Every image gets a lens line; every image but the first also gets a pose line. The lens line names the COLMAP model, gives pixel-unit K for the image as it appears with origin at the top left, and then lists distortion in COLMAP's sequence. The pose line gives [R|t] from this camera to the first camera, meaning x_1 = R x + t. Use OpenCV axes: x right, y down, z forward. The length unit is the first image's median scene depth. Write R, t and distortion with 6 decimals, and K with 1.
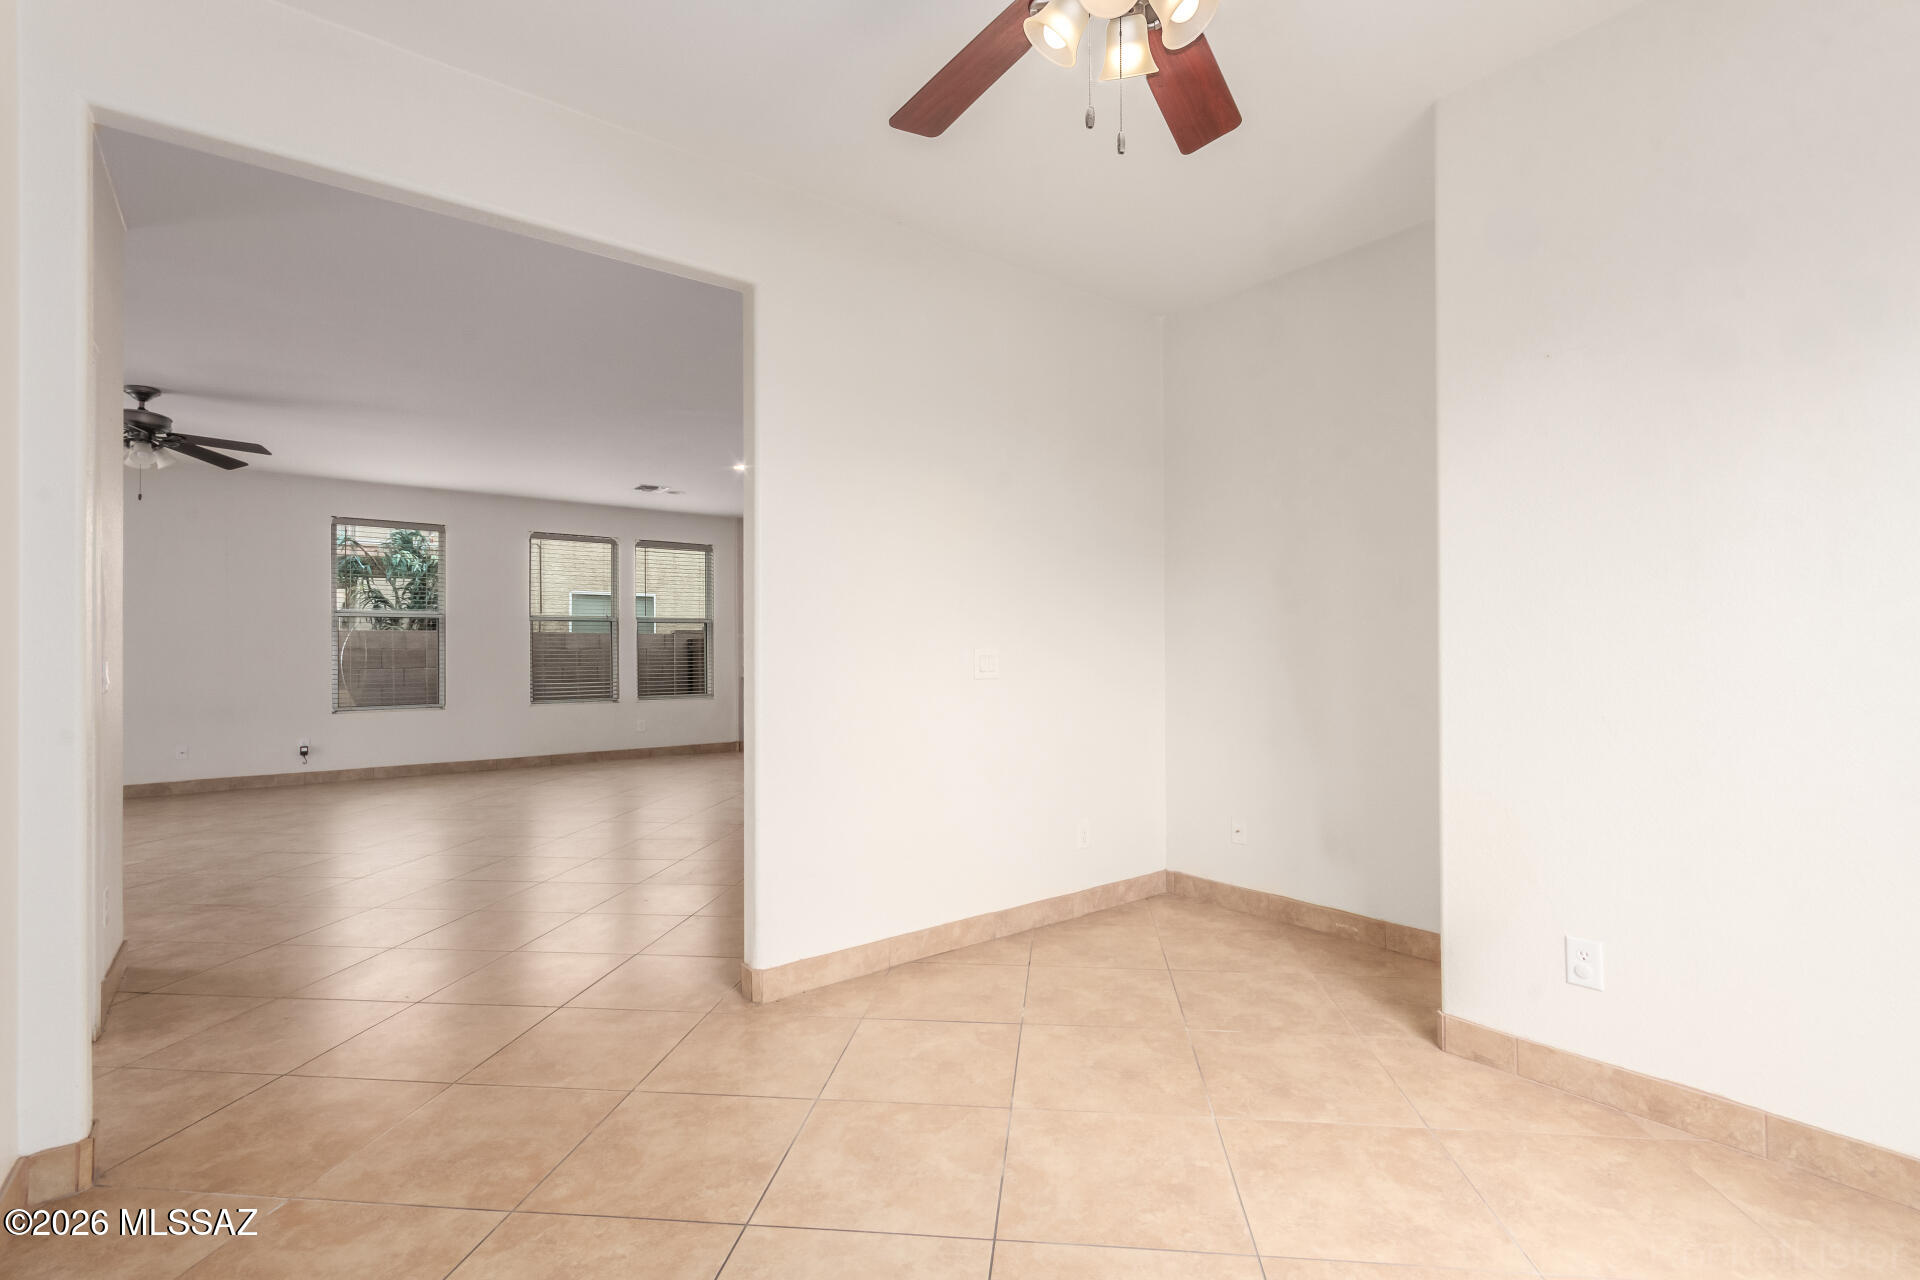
lens RADIAL K [[876.9, 0, 970.8], [0, 876.9, 648.6], [0, 0, 1]] dist [0.002097, 0.000468]
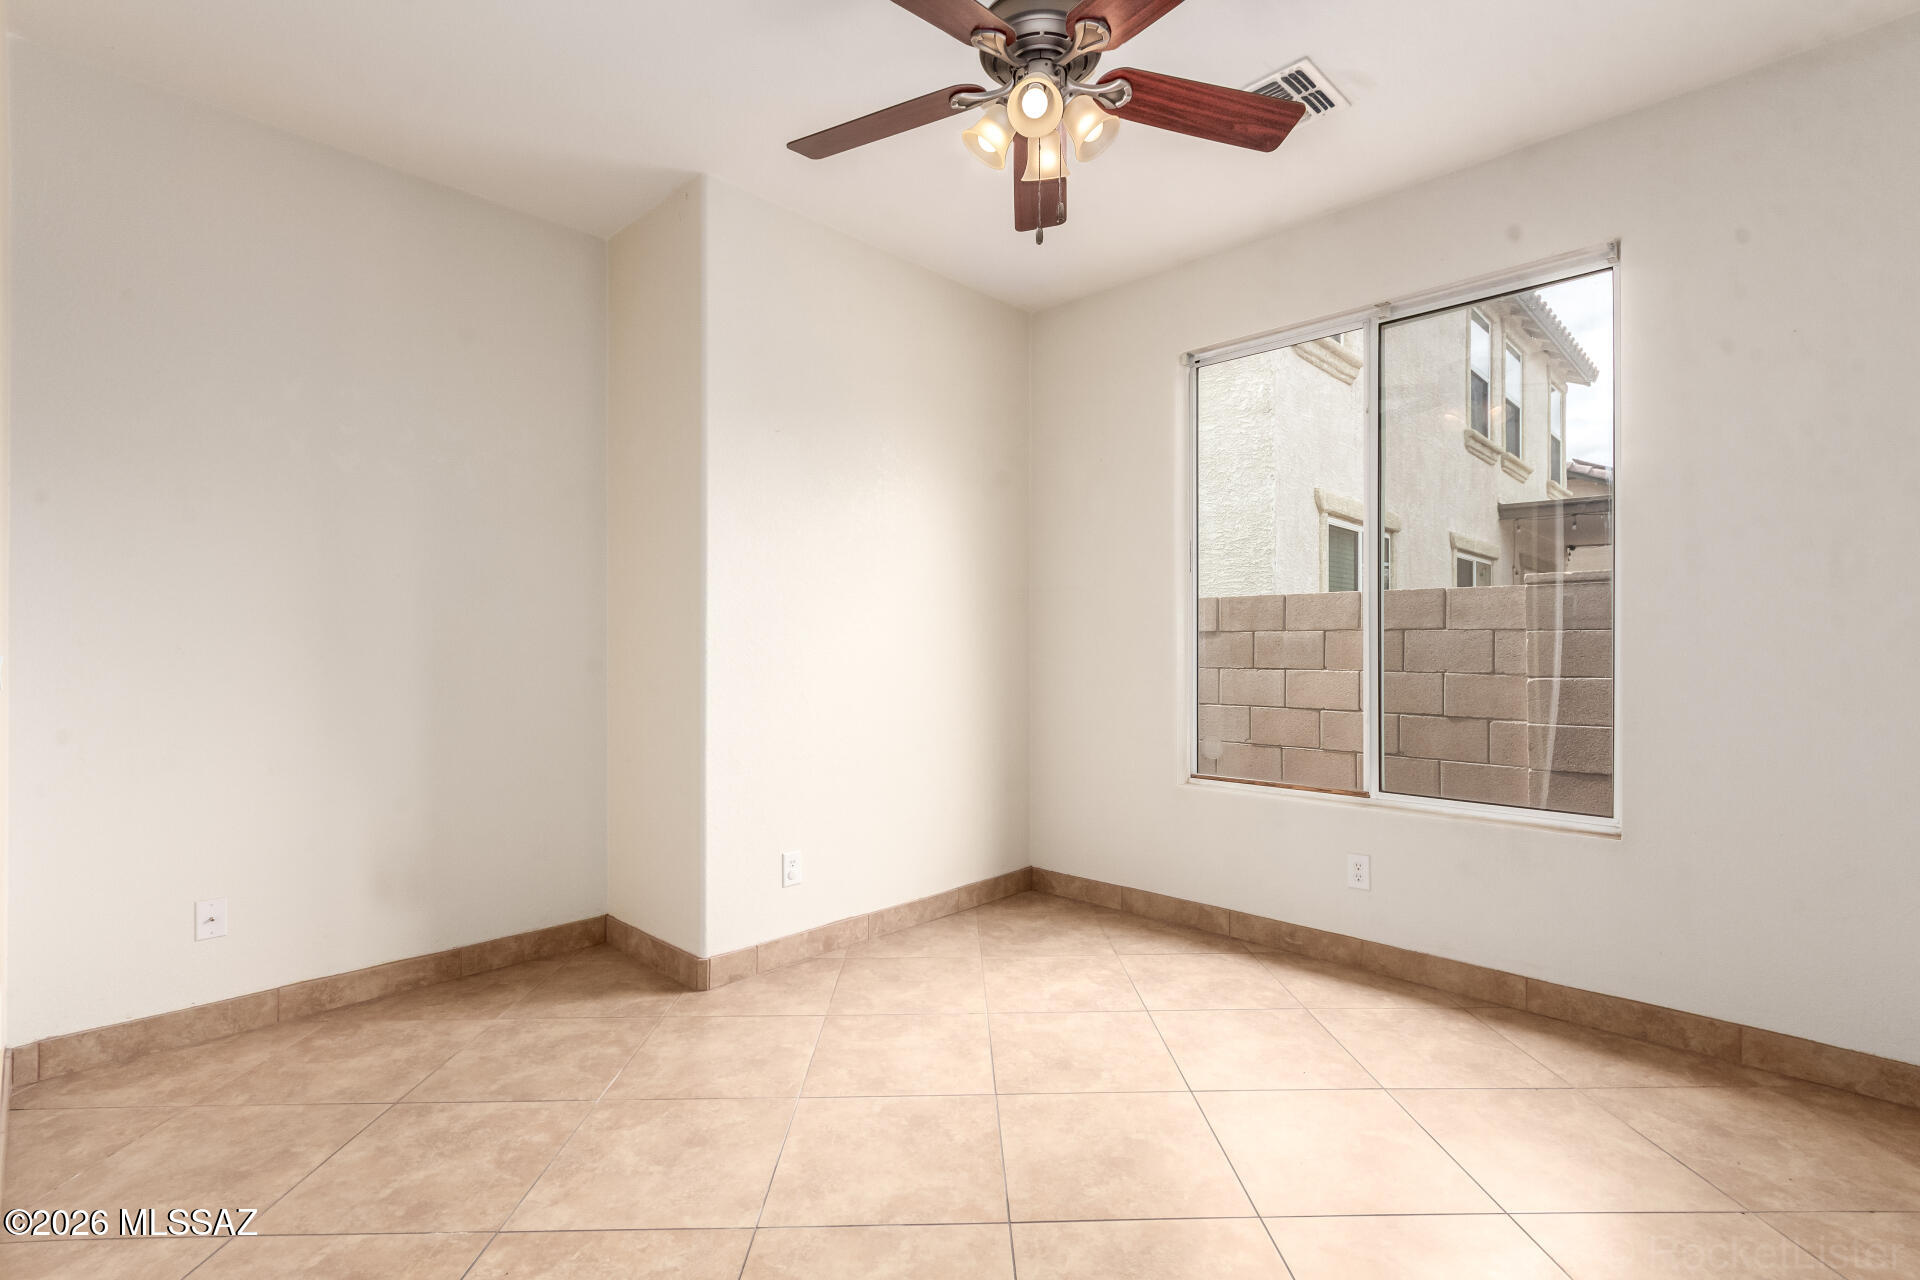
lens RADIAL K [[901.7, 0, 960.0], [0, 901.7, 640.0], [0, 0, 1]] dist [-0.000311, -0.000215]
pose [[-0.129395, 0.011704, 0.991524, -0.607609], [-0.000812, 0.999929, -0.011909, 0.006418], [-0.991593, -0.002347, -0.129376, 0.717969]]
